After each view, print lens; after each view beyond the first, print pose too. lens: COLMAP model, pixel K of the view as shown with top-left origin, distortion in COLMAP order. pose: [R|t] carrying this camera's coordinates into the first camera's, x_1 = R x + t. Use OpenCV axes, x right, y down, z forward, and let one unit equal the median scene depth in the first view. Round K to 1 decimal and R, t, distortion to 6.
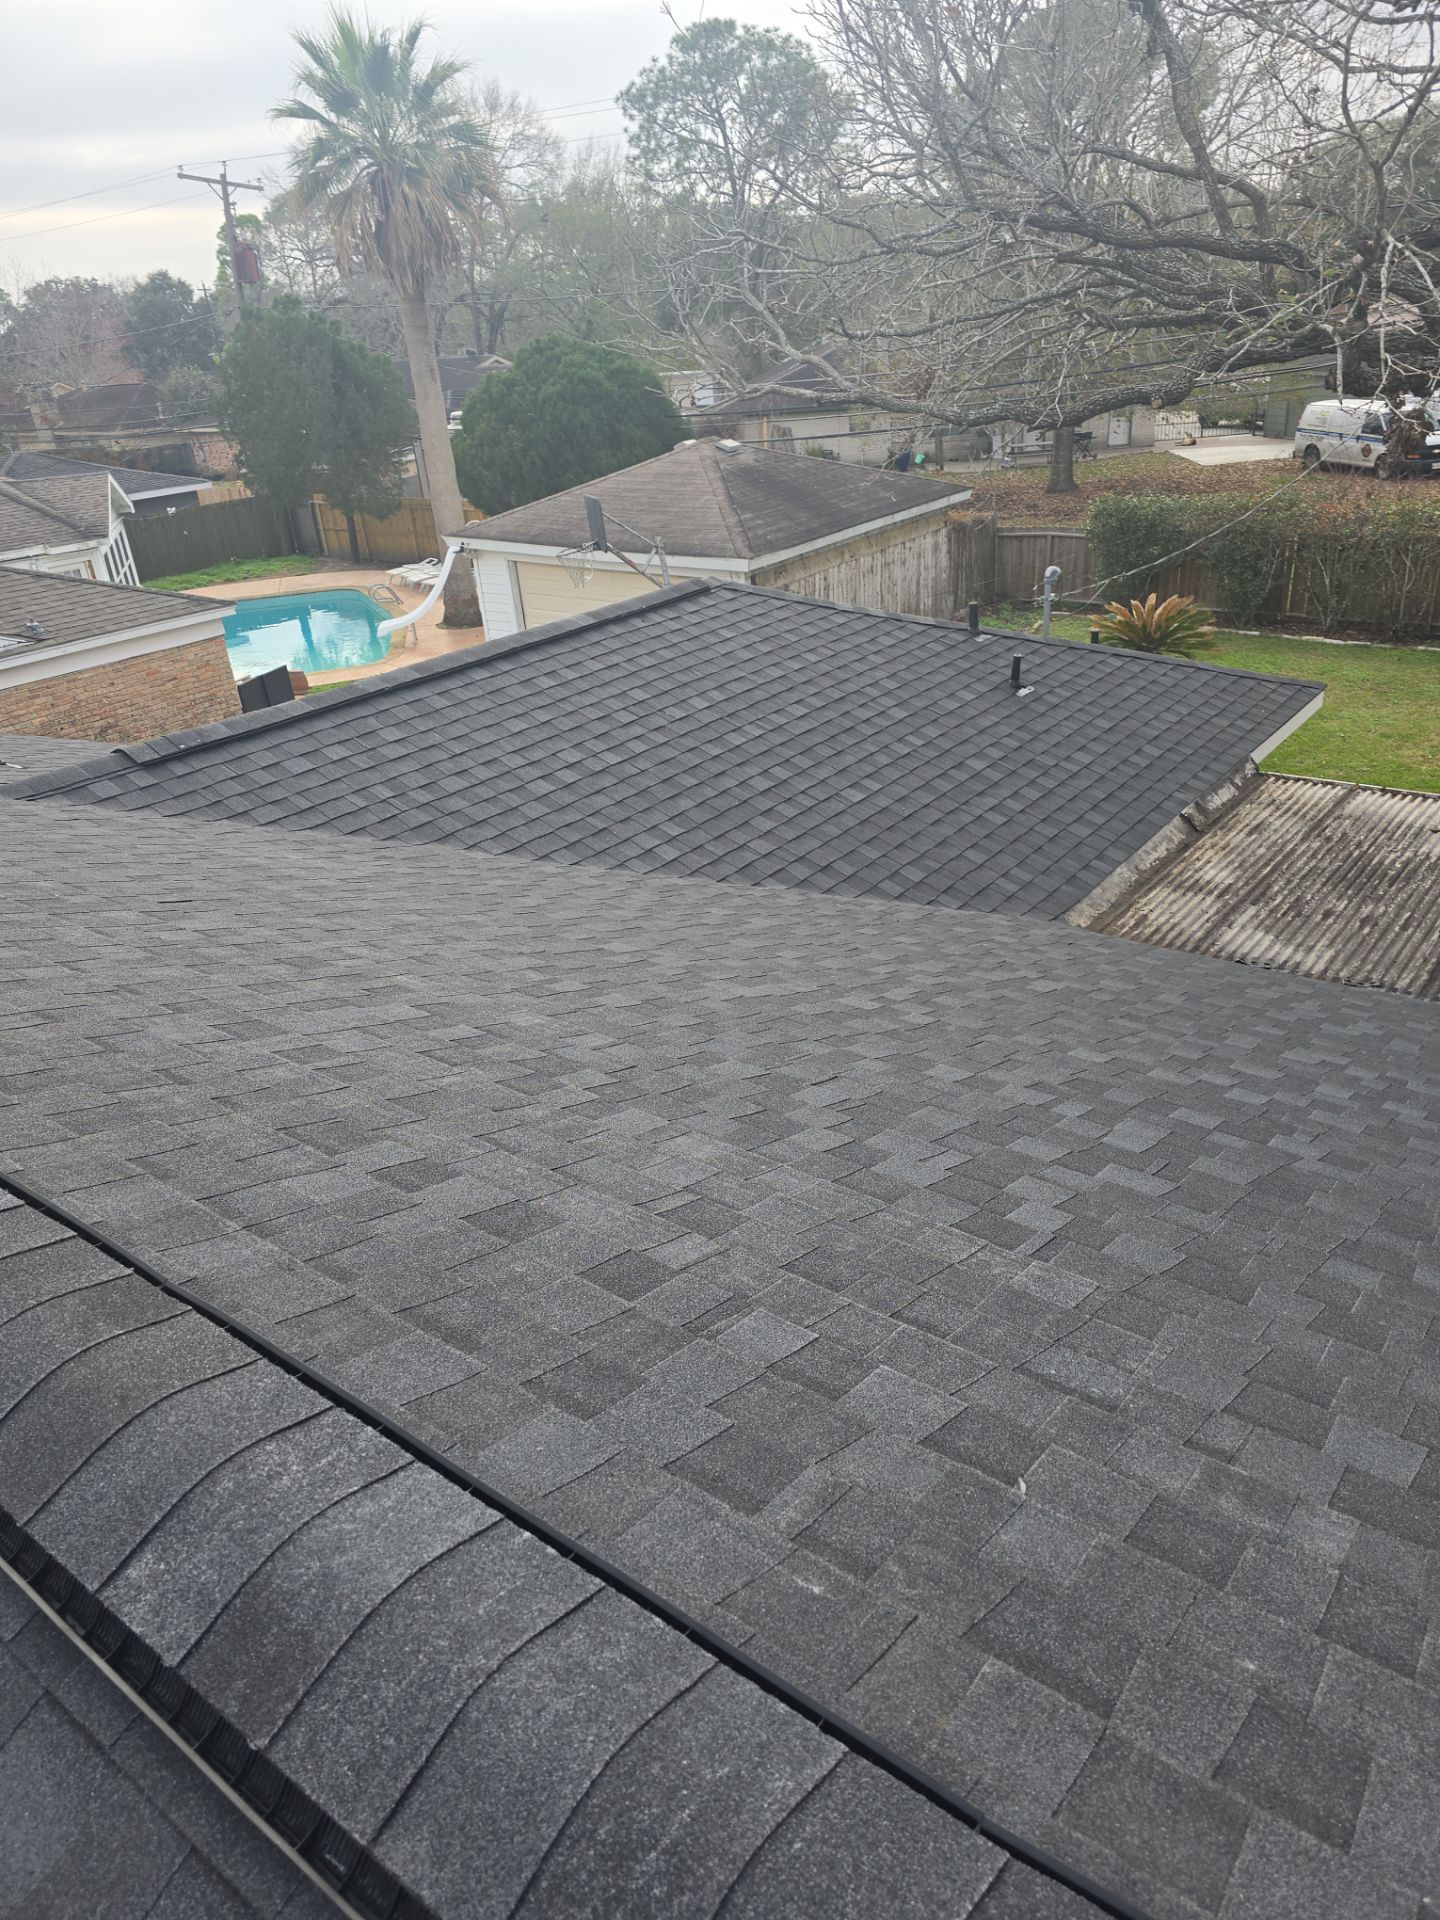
lens RADIAL K [[1286.4, 0, 727.7], [0, 1286.4, 952.1], [0, 0, 1]] dist [0.082008, -0.068147]
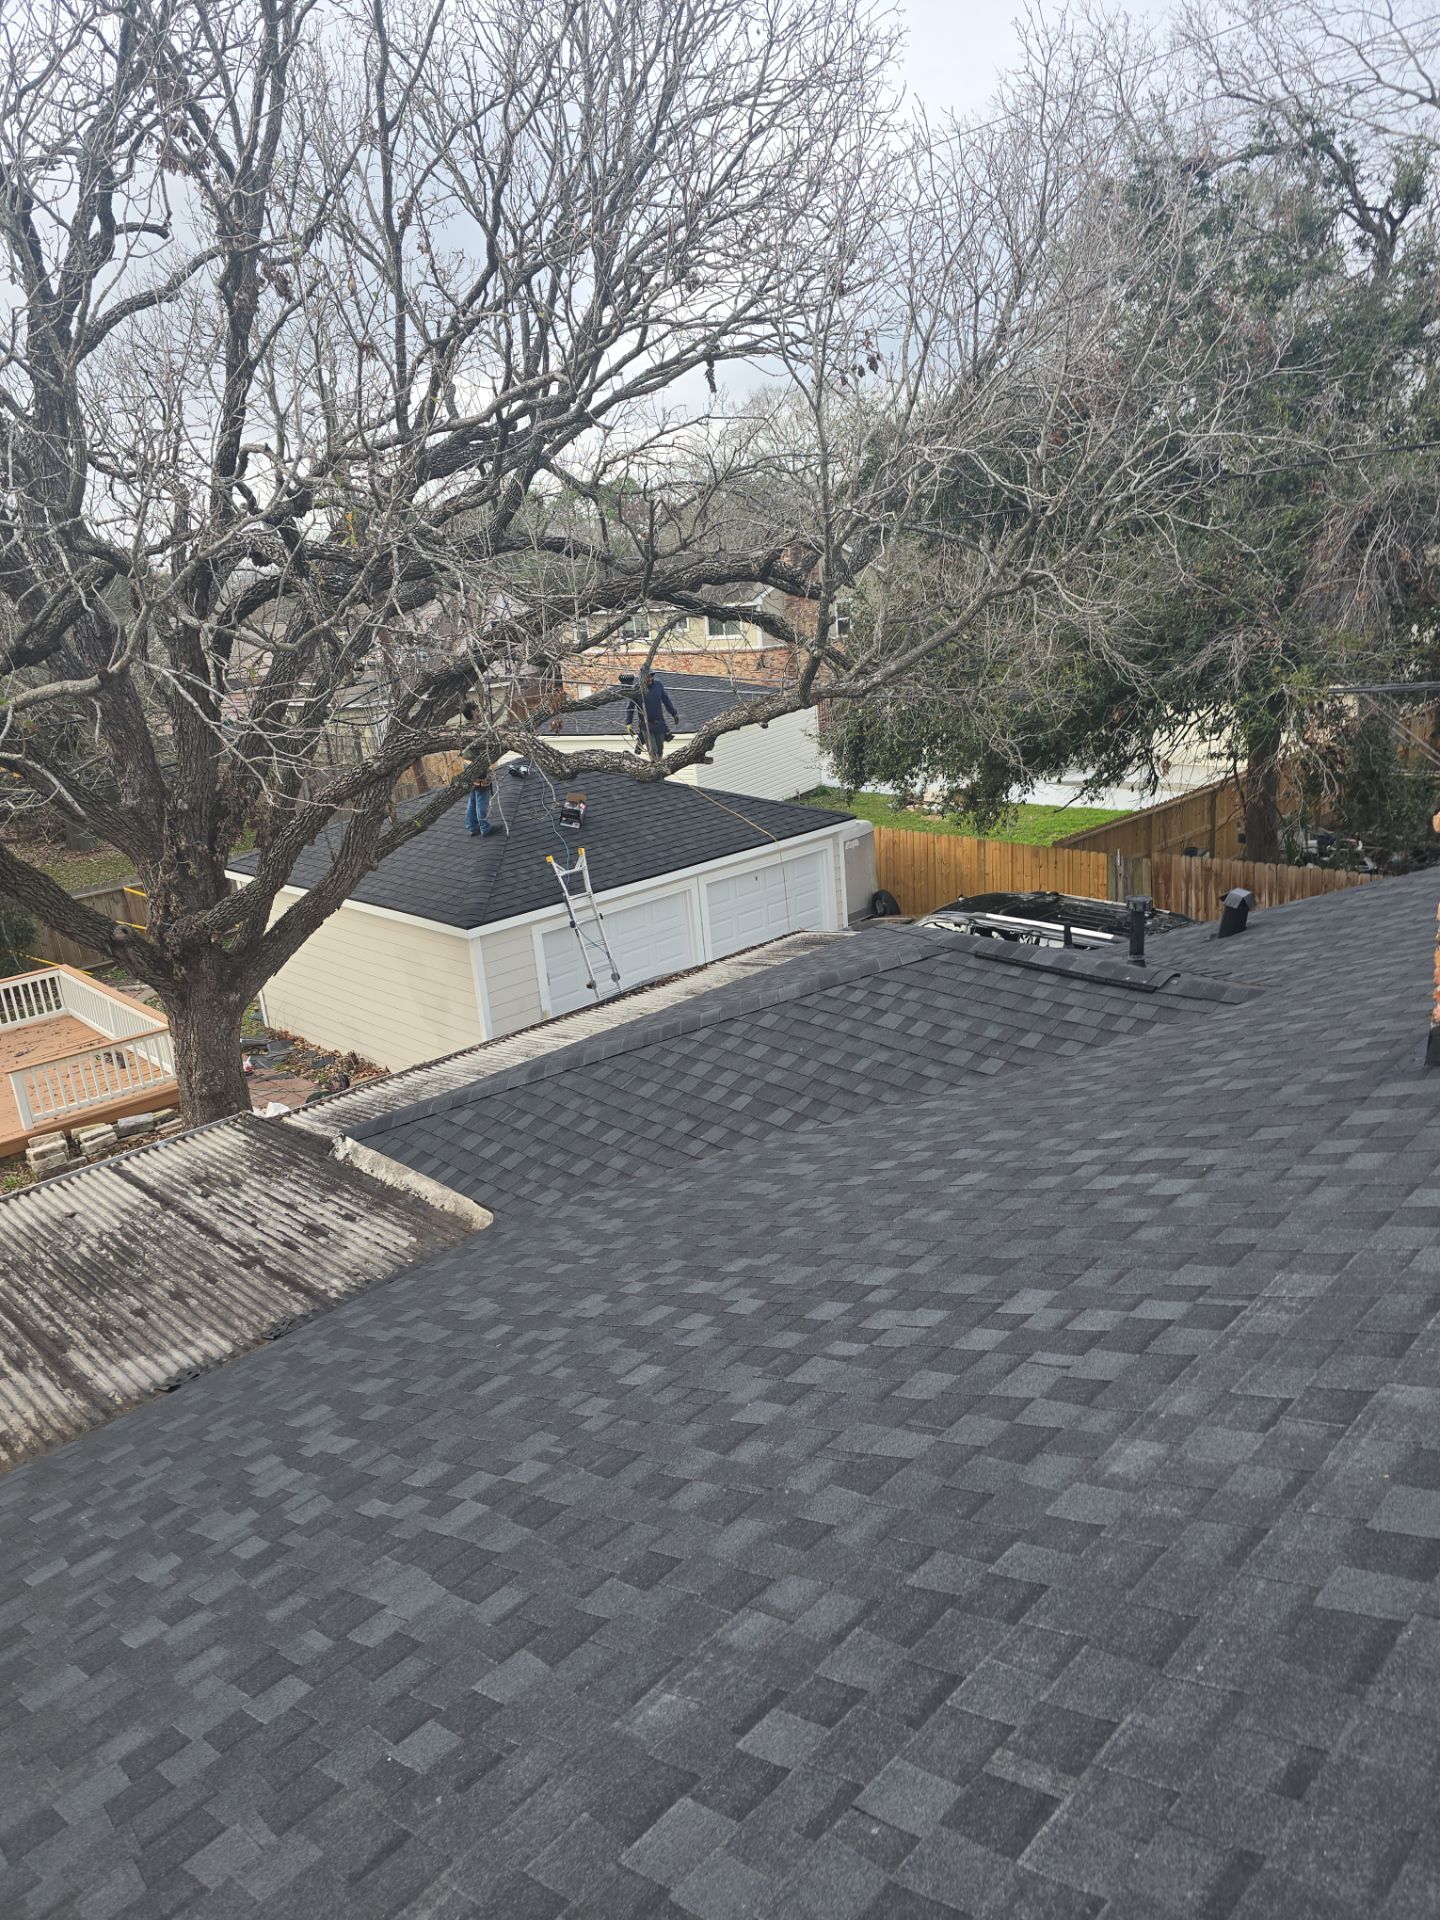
lens RADIAL K [[1289.3, 0, 727.3], [0, 1289.3, 952.0], [0, 0, 1]] dist [0.088944, -0.087245]
pose [[0.148710, -0.232105, 0.961256, -0.092529], [0.509911, 0.850866, 0.126565, -0.044177], [-0.847276, 0.471333, 0.244885, 0.084396]]
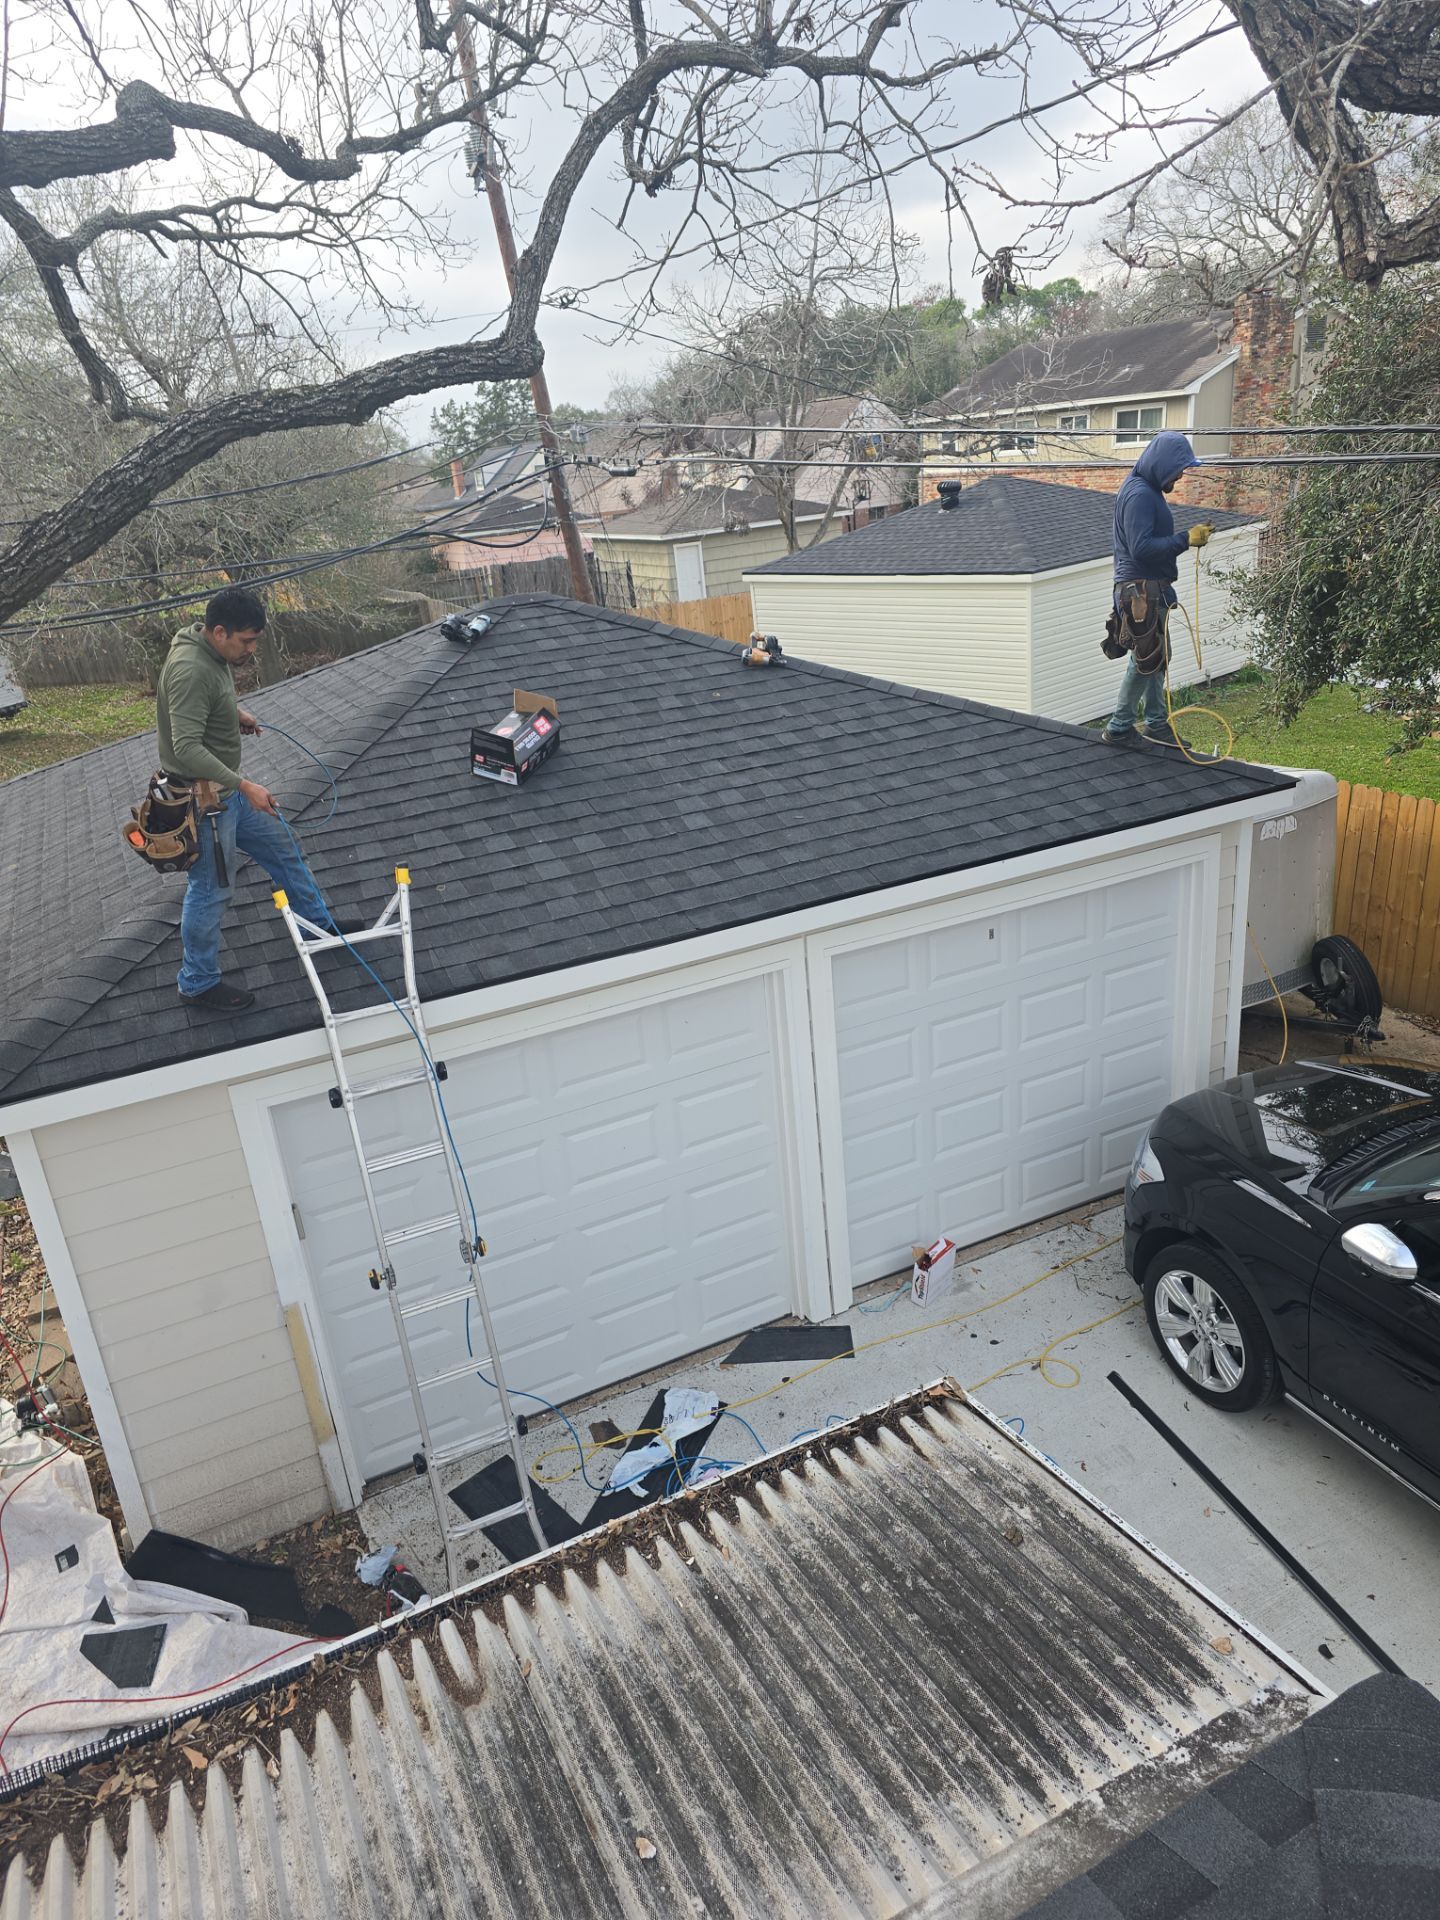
lens RADIAL K [[1289.3, 0, 727.3], [0, 1289.3, 952.0], [0, 0, 1]] dist [0.088944, -0.087245]
pose [[0.445441, -0.297995, 0.844264, 0.315275], [0.451417, 0.889101, 0.075649, -0.025150], [-0.773178, 0.347418, 0.530562, 0.121318]]
